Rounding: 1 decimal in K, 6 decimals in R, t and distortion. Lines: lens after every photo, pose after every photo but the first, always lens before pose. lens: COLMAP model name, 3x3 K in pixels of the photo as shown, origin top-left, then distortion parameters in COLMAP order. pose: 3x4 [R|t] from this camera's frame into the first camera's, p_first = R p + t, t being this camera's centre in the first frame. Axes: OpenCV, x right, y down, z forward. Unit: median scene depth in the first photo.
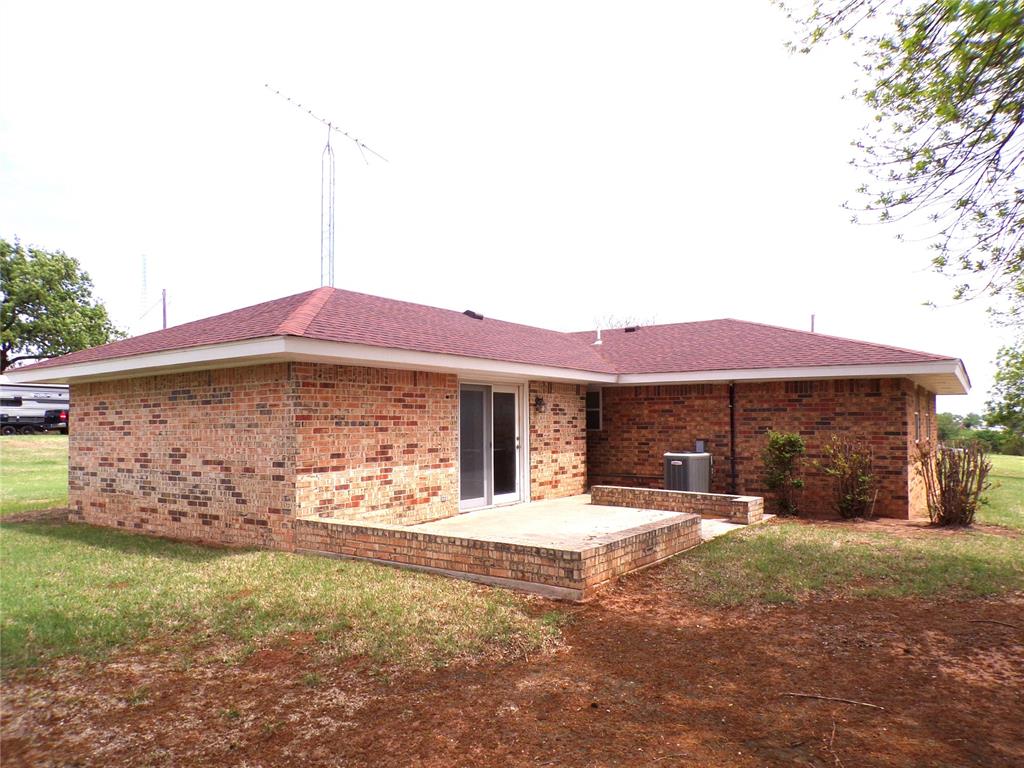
lens RADIAL K [[686.7, 0, 504.2], [0, 686.7, 376.5], [0, 0, 1]] dist [0.022000, 0.001541]
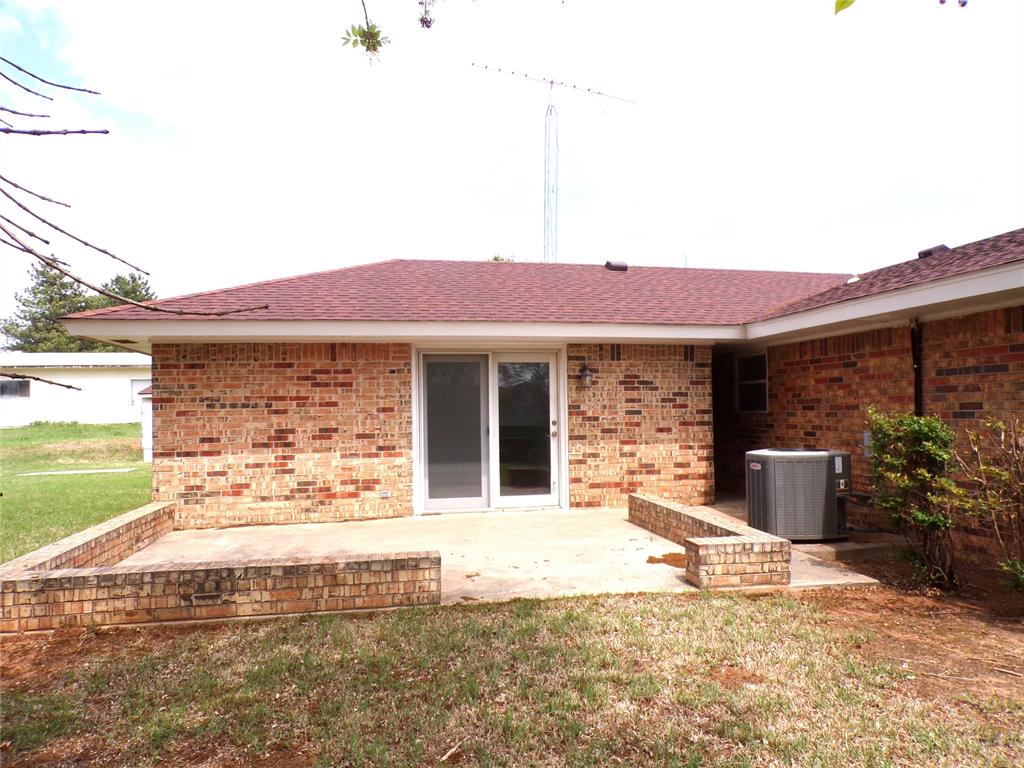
lens RADIAL K [[686.7, 0, 511.7], [0, 686.7, 372.9], [0, 0, 1]] dist [0.022000, 0.001541]
pose [[0.731228, -0.041710, -0.680857, 0.504225], [0.055163, 0.998476, -0.001924, 0.034708], [0.679899, -0.036151, 0.732414, 0.425431]]
